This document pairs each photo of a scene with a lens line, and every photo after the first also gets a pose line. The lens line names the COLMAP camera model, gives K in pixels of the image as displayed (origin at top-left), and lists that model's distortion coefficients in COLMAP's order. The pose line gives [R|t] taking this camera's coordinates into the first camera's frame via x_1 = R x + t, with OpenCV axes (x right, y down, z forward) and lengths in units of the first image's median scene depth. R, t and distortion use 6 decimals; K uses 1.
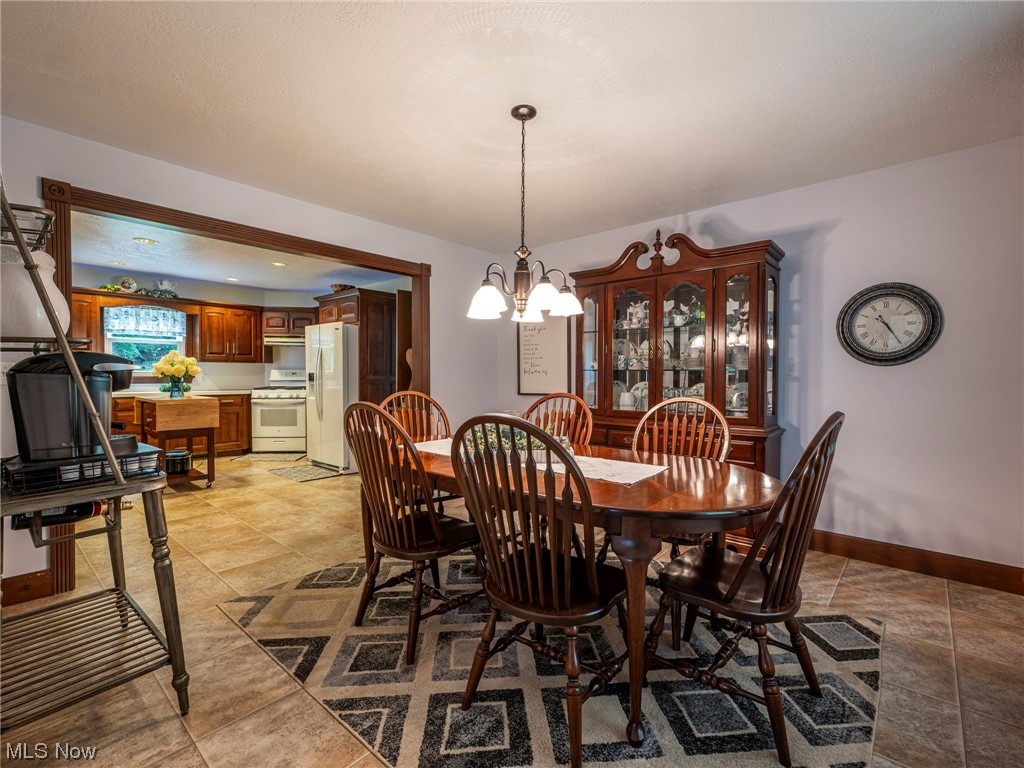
lens RADIAL K [[468.7, 0, 512.0], [0, 468.7, 384.0], [0, 0, 1]] dist [-0.000439, -0.000050]
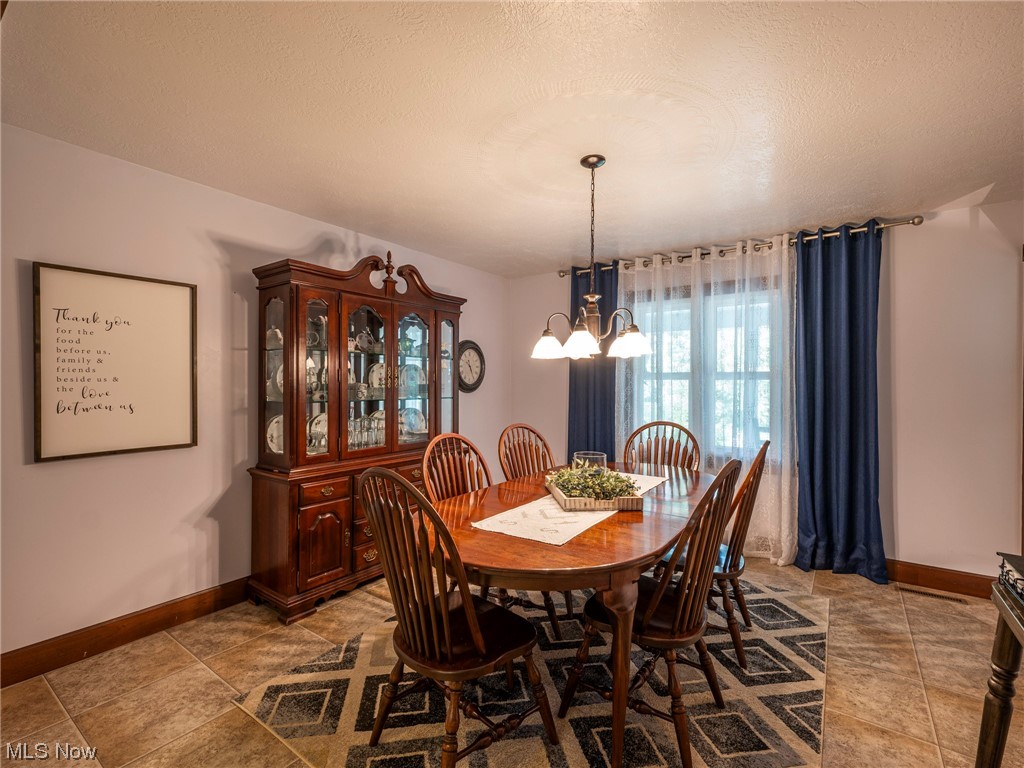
lens RADIAL K [[468.7, 0, 512.0], [0, 468.7, 384.0], [0, 0, 1]] dist [-0.000439, -0.000050]
pose [[-0.094237, -0.004698, 0.995539, -0.986064], [0.016058, 0.999852, 0.006238, -0.097398], [-0.995420, 0.016574, -0.094148, 1.279983]]
